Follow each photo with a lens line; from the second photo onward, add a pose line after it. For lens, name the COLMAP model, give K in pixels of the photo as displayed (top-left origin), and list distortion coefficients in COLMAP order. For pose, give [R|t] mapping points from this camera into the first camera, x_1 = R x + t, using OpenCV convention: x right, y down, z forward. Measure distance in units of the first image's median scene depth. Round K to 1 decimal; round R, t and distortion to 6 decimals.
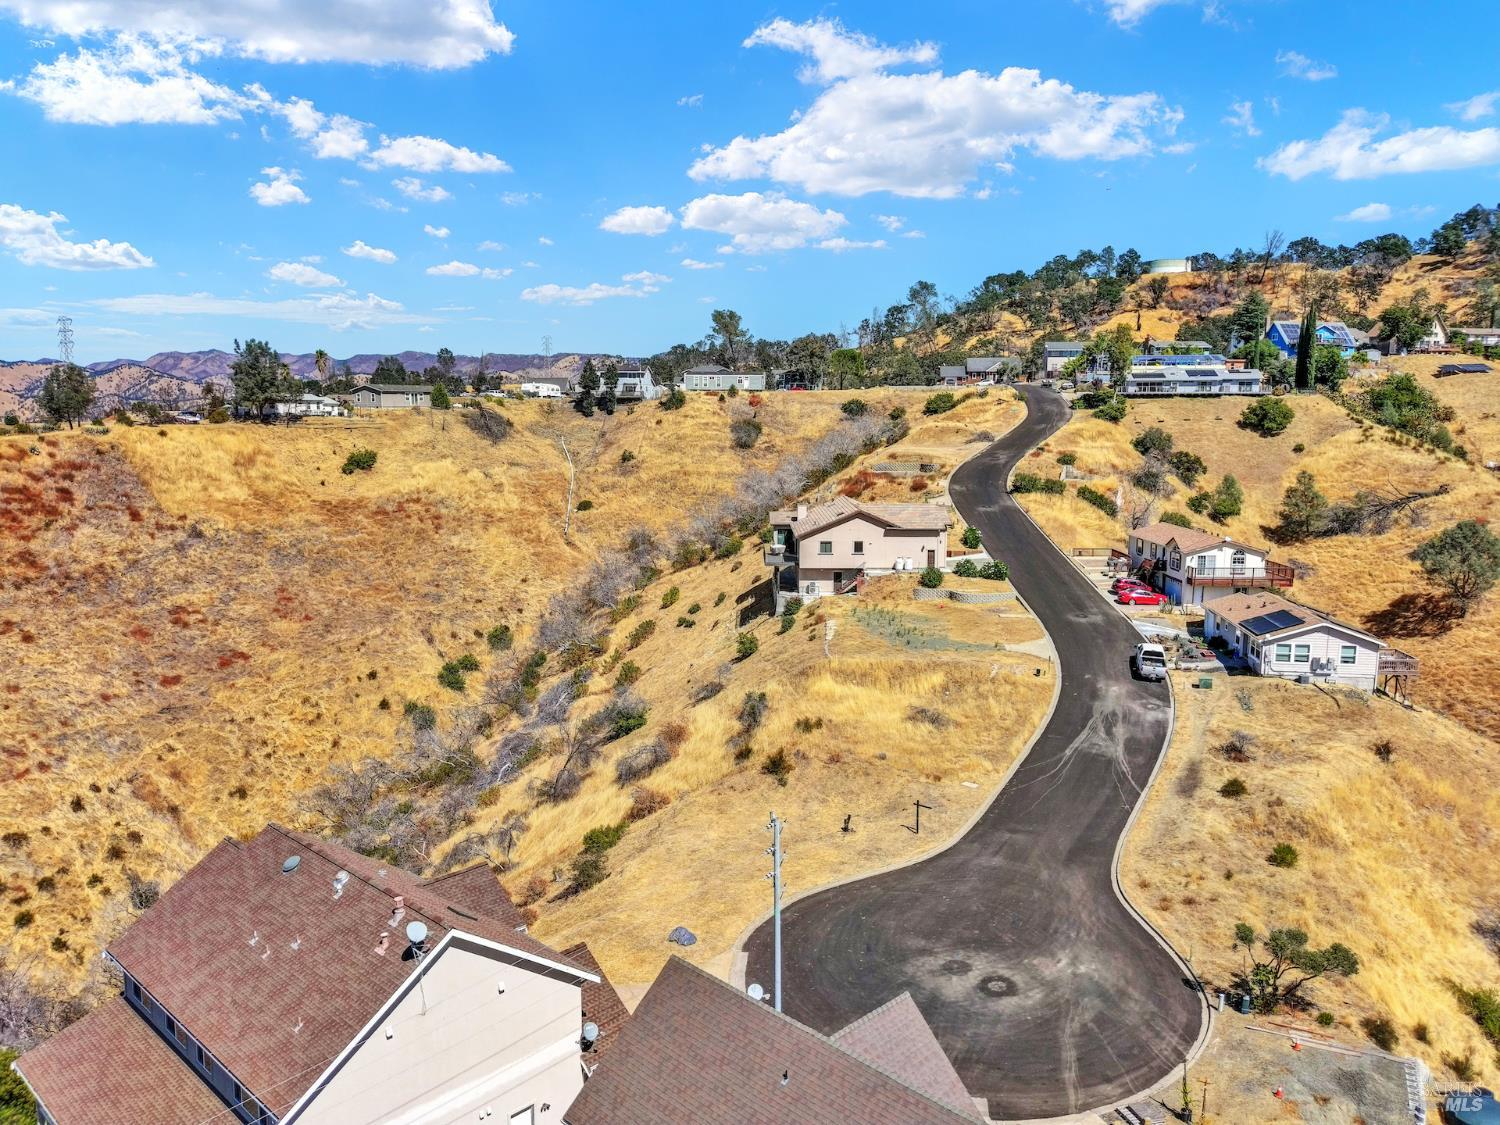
lens RADIAL K [[1123.7, 0, 752.7], [0, 1123.7, 565.2], [0, 0, 1]] dist [0.111383, -0.189612]
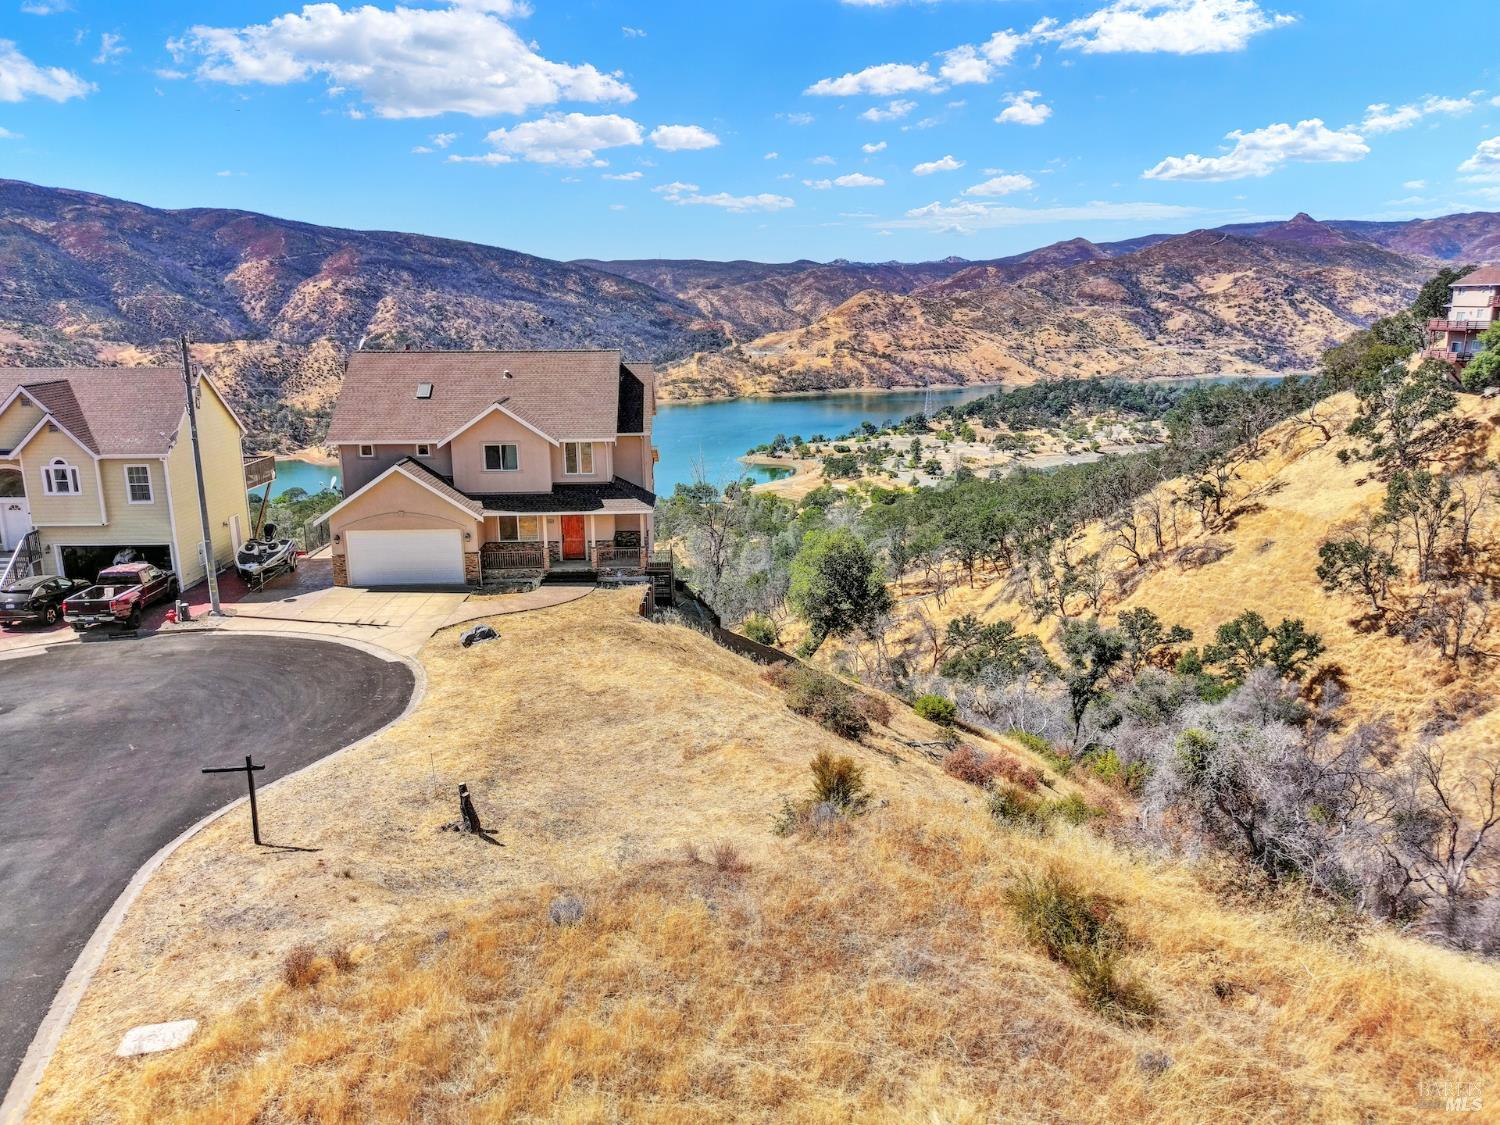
lens RADIAL K [[1123.7, 0, 752.7], [0, 1123.7, 565.2], [0, 0, 1]] dist [0.111383, -0.189612]
pose [[-0.684015, 0.172950, -0.708669, 0.113619], [-0.094806, 0.942171, 0.321443, 0.007897], [0.723281, 0.287058, -0.628062, 0.531970]]
